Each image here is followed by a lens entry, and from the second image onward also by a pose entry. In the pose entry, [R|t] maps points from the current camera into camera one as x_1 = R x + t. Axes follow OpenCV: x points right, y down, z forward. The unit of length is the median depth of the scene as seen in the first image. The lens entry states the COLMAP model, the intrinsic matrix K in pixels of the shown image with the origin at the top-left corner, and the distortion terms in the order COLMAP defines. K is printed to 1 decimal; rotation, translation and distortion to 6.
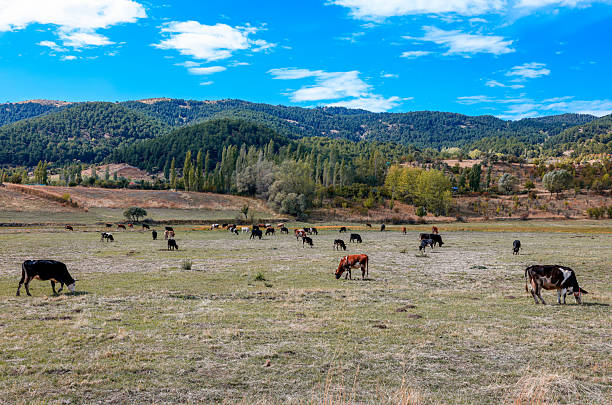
lens RADIAL K [[222.2, 0, 306.0], [0, 222.2, 202.5], [0, 0, 1]] dist [0.014228, -0.000031]
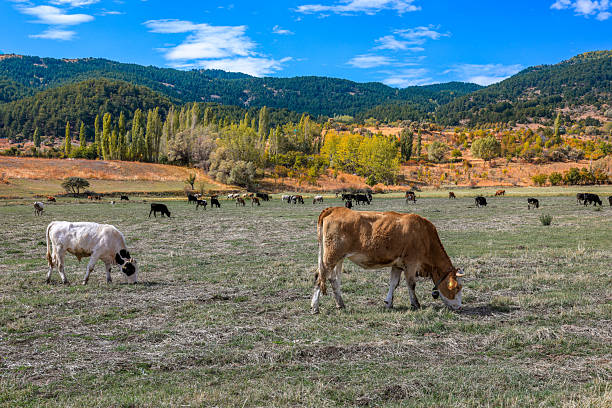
lens RADIAL K [[243.6, 0, 306.0], [0, 243.6, 204.0], [0, 0, 1]] dist [0.010075, 0.000261]
pose [[0.998298, -0.013068, 0.056829, 0.387039], [0.005284, 0.990830, 0.135010, -0.007490], [-0.058072, -0.134480, 0.989213, -0.088871]]
